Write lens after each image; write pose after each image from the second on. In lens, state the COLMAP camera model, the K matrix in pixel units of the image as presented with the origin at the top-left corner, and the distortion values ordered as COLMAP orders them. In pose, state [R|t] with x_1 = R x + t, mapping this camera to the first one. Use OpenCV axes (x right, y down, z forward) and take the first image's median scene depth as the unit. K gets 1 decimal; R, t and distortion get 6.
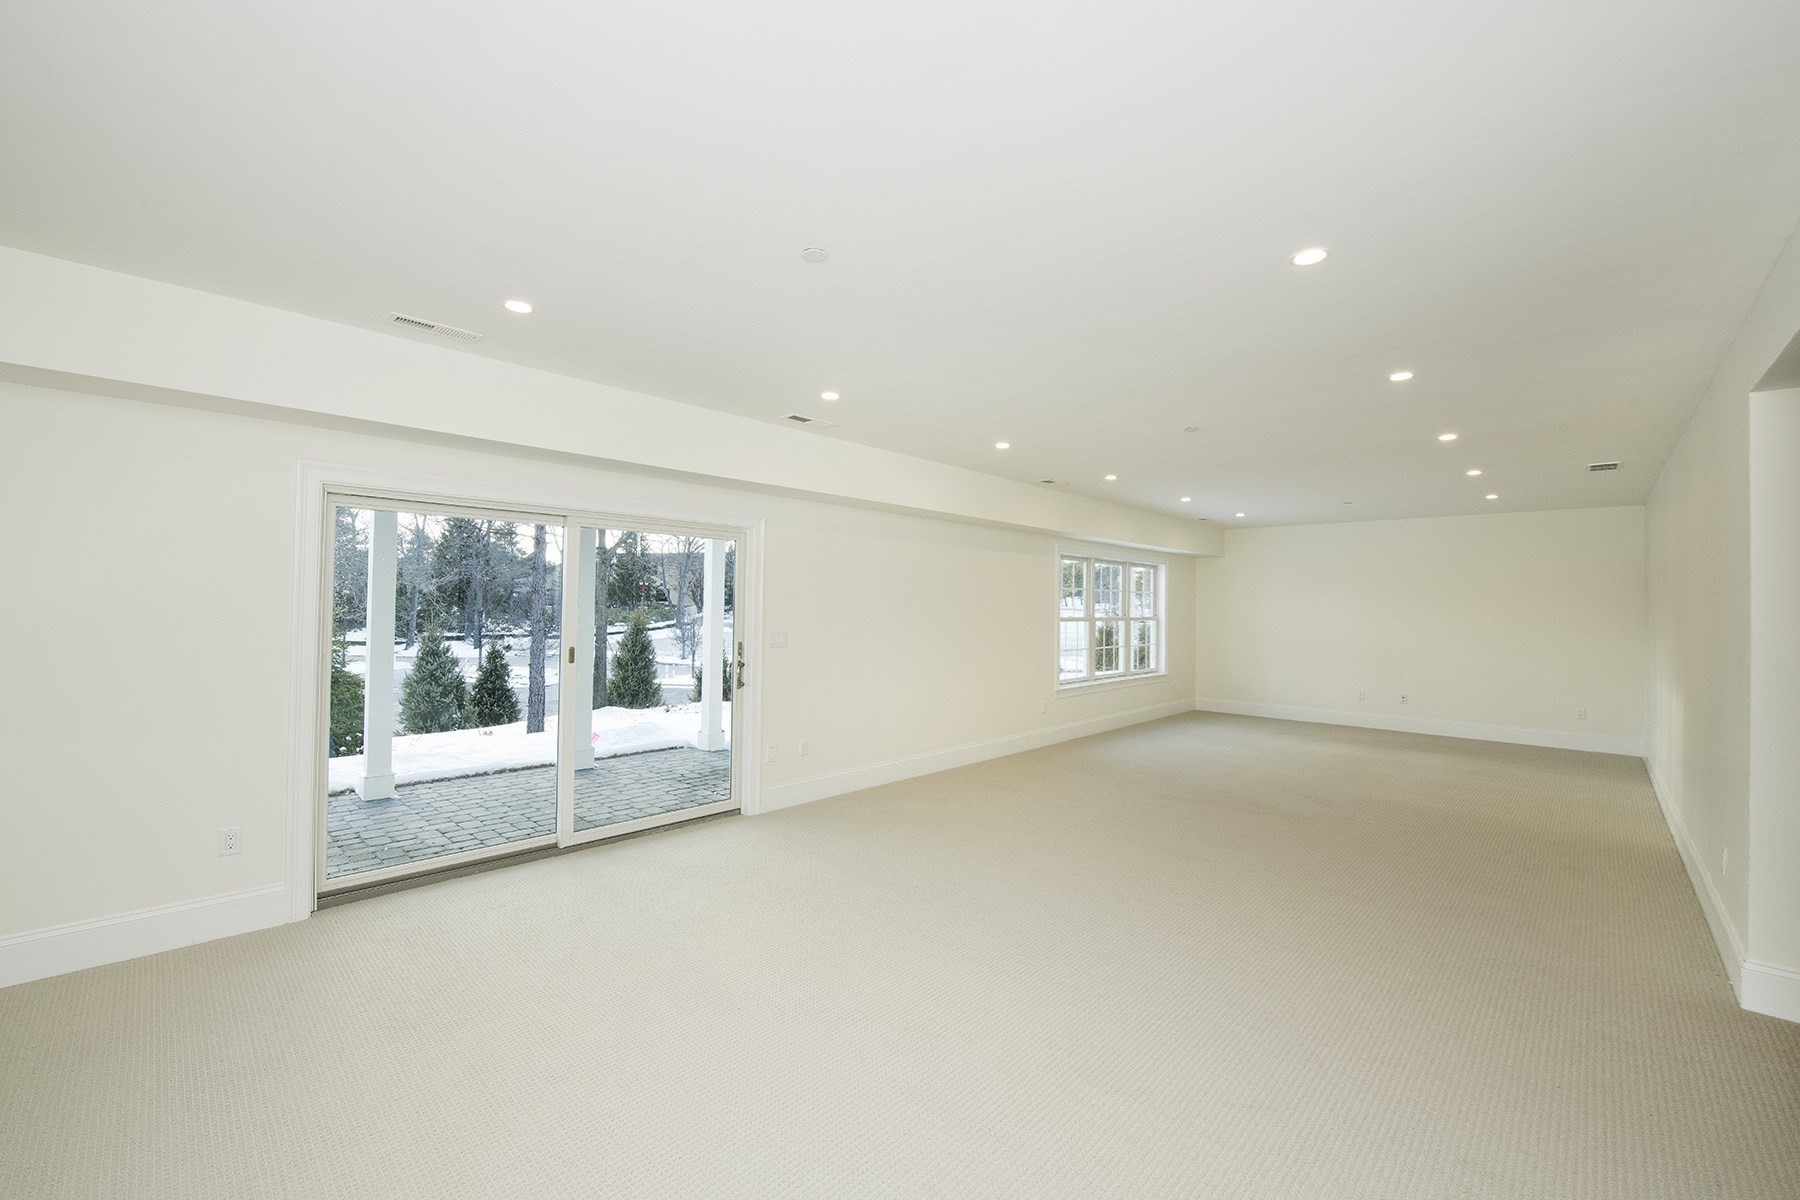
lens RADIAL K [[725.0, 0, 892.2], [0, 725.0, 598.1], [0, 0, 1]] dist [-0.014521, -0.000303]
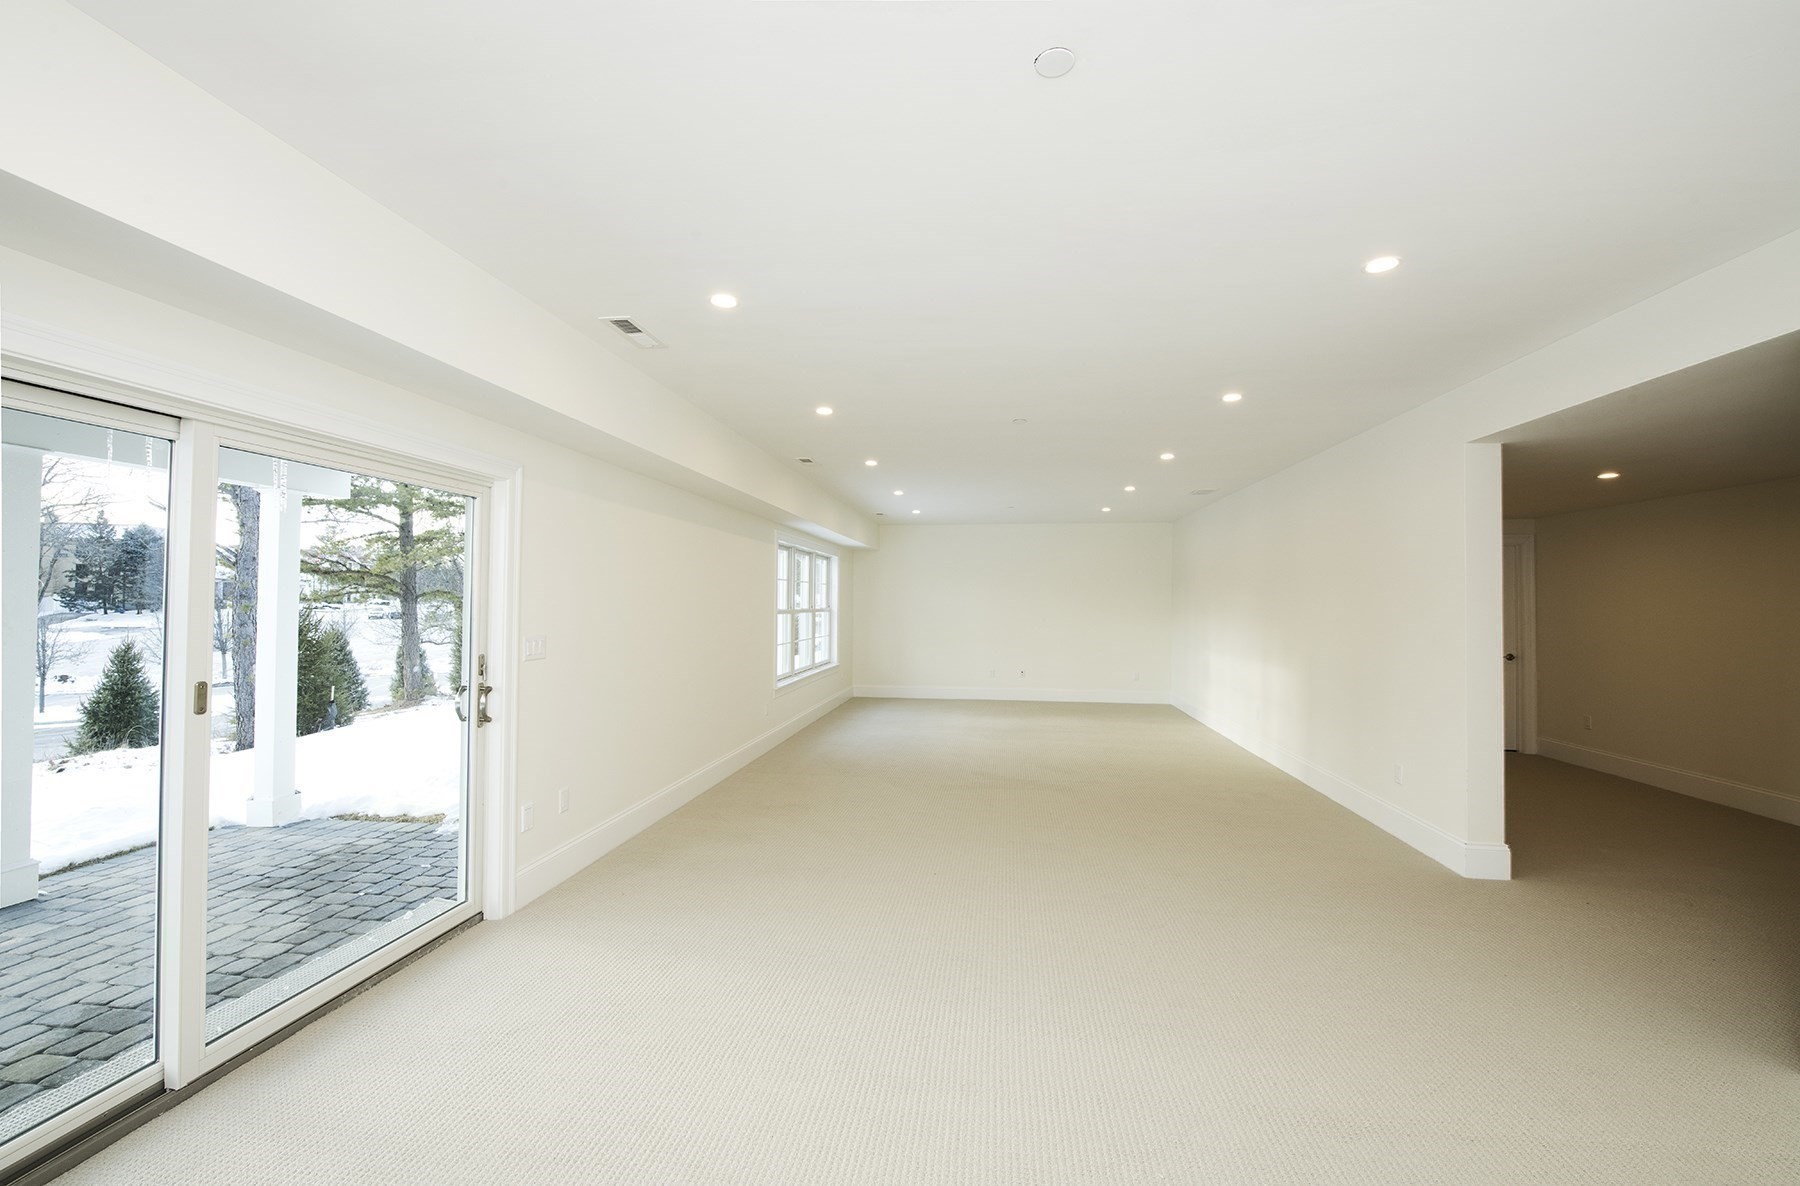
lens RADIAL K [[721.4, 0, 902.1], [0, 721.4, 593.1], [0, 0, 1]] dist [-0.010783, -0.000203]
pose [[0.806512, -0.000763, 0.591217, -0.187392], [-0.001177, 0.999995, 0.002896, 0.002503], [-0.591217, -0.003032, 0.806507, 0.171012]]
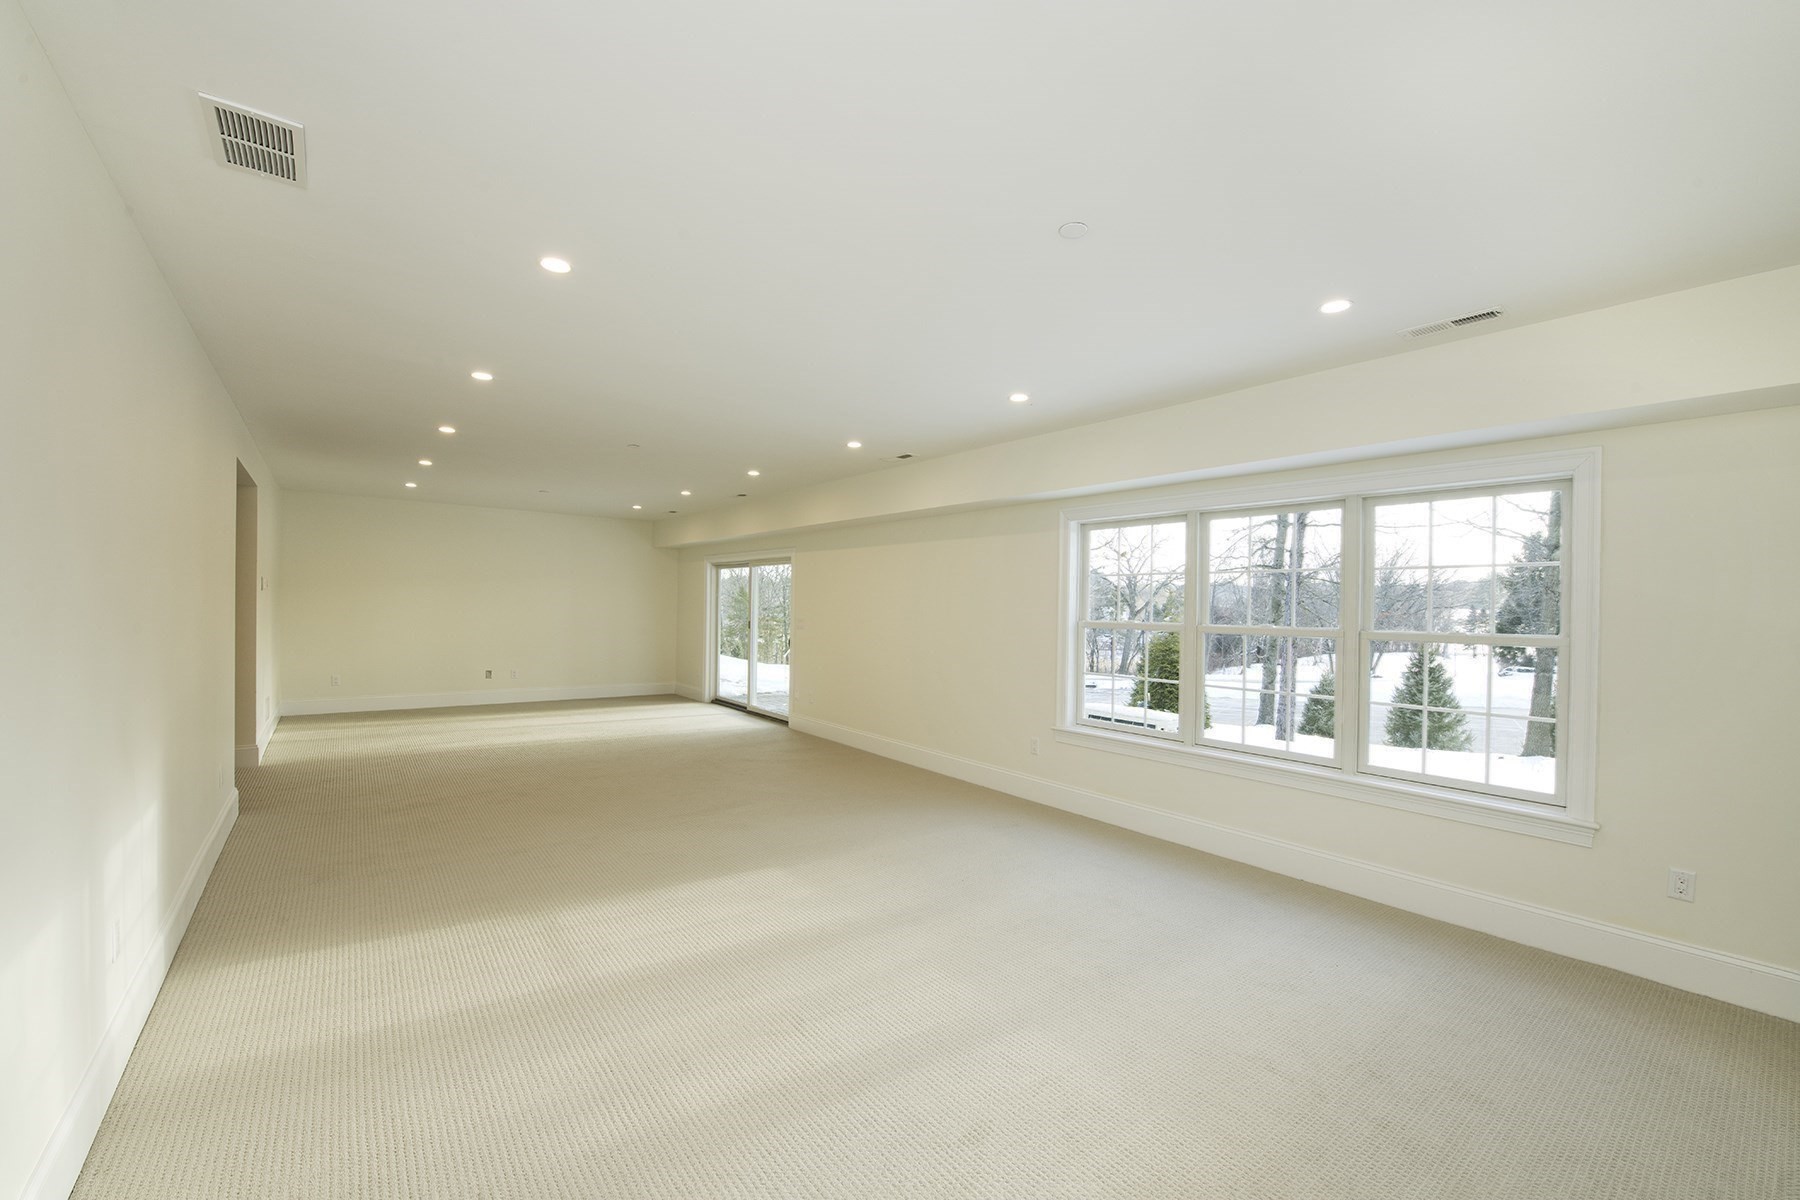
lens RADIAL K [[725.0, 0, 893.4], [0, 725.0, 604.2], [0, 0, 1]] dist [-0.014521, -0.000303]
pose [[-0.137901, -0.014667, -0.990337, 0.913119], [-0.010392, 0.999857, -0.013361, 0.023656], [0.990392, 0.008449, -0.138033, 0.943503]]
